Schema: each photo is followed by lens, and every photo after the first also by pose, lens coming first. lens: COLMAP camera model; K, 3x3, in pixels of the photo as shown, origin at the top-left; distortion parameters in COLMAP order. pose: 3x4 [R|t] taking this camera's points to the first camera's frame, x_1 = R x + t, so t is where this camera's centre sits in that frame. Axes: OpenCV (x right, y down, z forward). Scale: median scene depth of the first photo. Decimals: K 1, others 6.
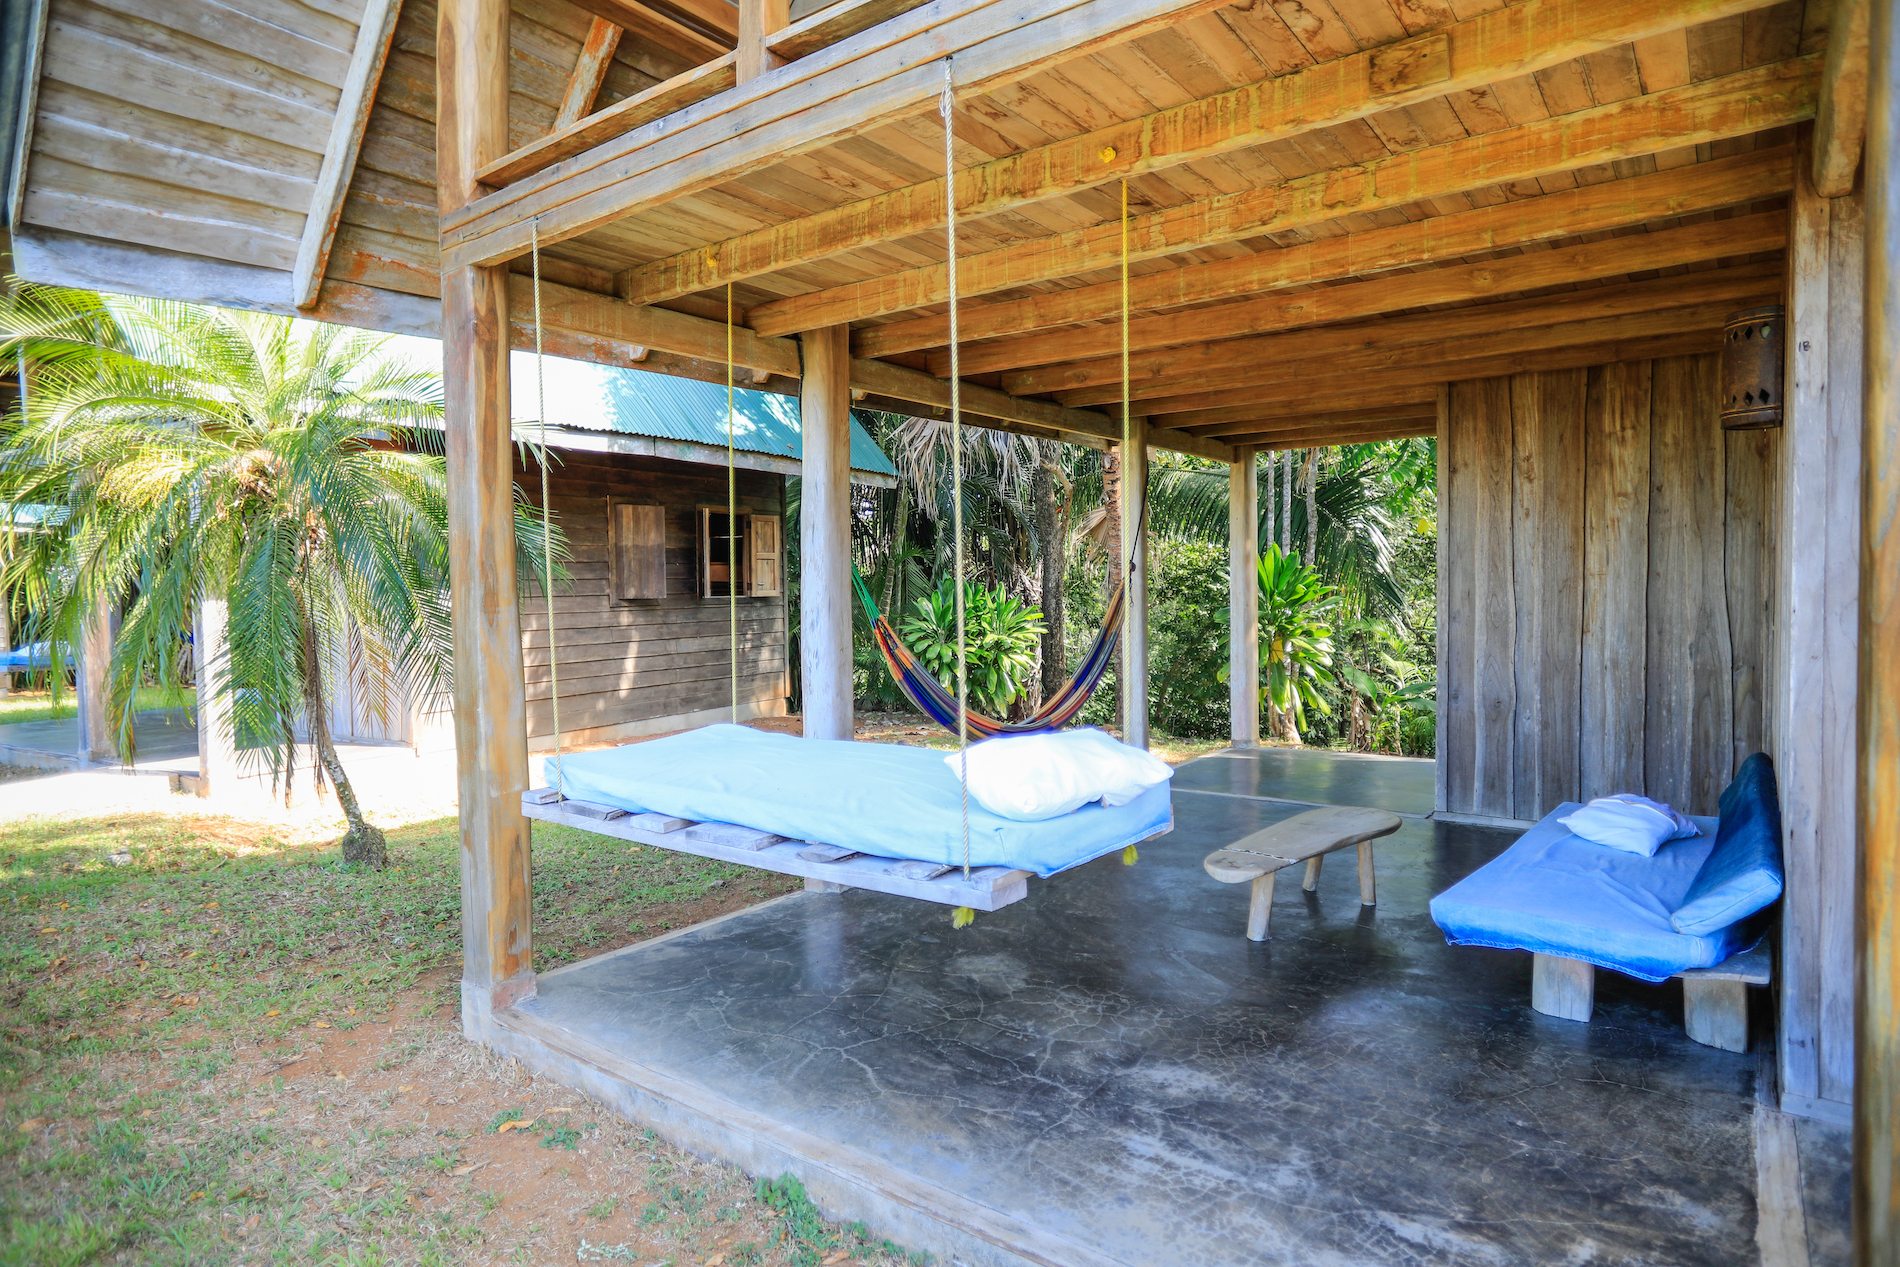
lens RADIAL K [[1080.0, 0, 950.0], [0, 1080.0, 633.5], [0, 0, 1]] dist [-0.068655, 0.050901]
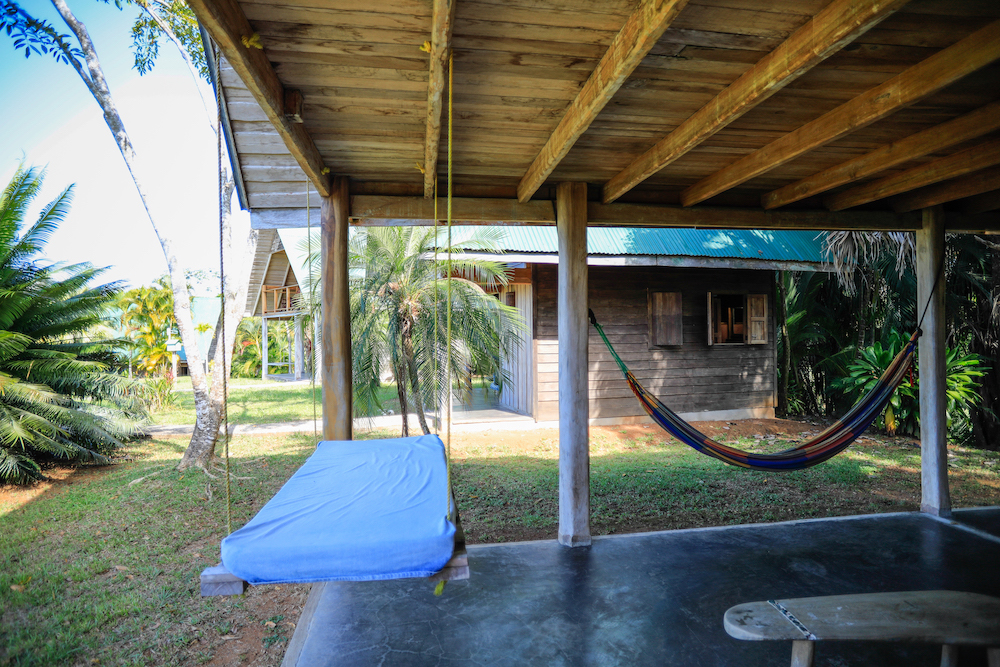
lens RADIAL K [[568.4, 0, 500.0], [0, 568.4, 333.5], [0, 0, 1]] dist [-0.068655, 0.050901]
pose [[0.713100, 0.006244, -0.701035, 0.173334], [-0.032789, 0.999163, -0.024454, -0.020101], [0.700295, 0.040425, 0.712708, 0.145414]]
